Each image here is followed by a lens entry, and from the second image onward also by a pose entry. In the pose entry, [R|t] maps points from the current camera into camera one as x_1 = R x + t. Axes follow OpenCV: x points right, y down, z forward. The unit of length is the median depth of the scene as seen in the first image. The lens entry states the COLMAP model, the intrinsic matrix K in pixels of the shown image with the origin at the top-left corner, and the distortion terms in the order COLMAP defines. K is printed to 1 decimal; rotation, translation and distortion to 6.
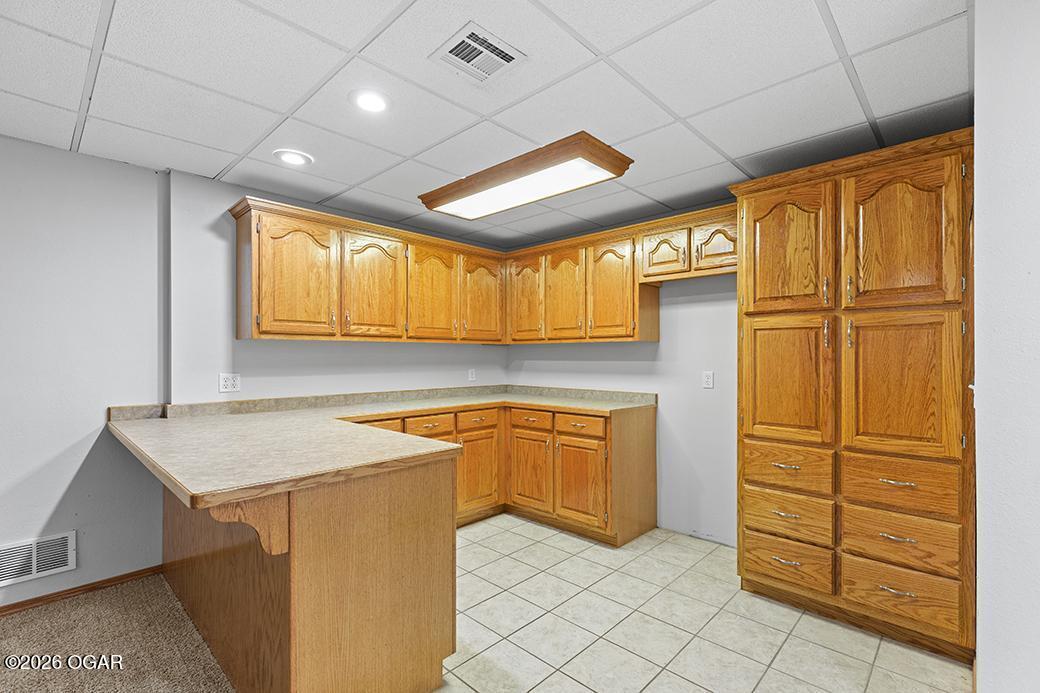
lens RADIAL K [[466.8, 0, 521.9], [0, 466.8, 354.0], [0, 0, 1]] dist [0.003385, 0.000080]
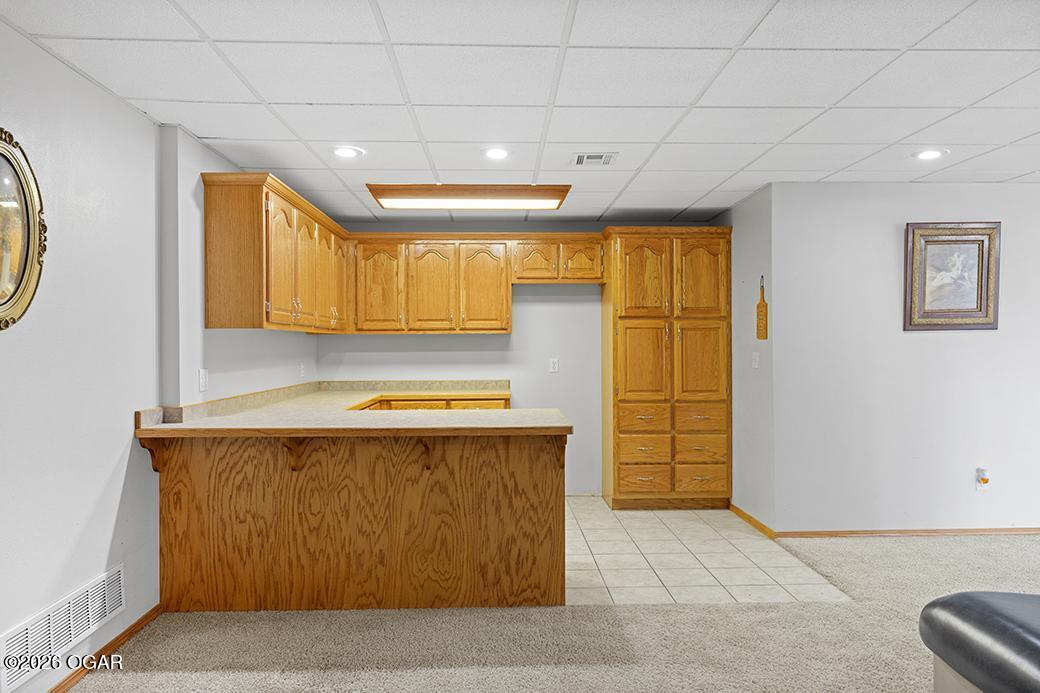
lens RADIAL K [[744.2, 0, 519.6], [0, 744.2, 345.8], [0, 0, 1]] dist [0.006975, 0.000499]
pose [[0.704294, -0.004443, 0.709894, -1.514151], [0.002224, 0.999989, 0.004052, -0.007193], [-0.709904, -0.001275, 0.704297, -0.447585]]
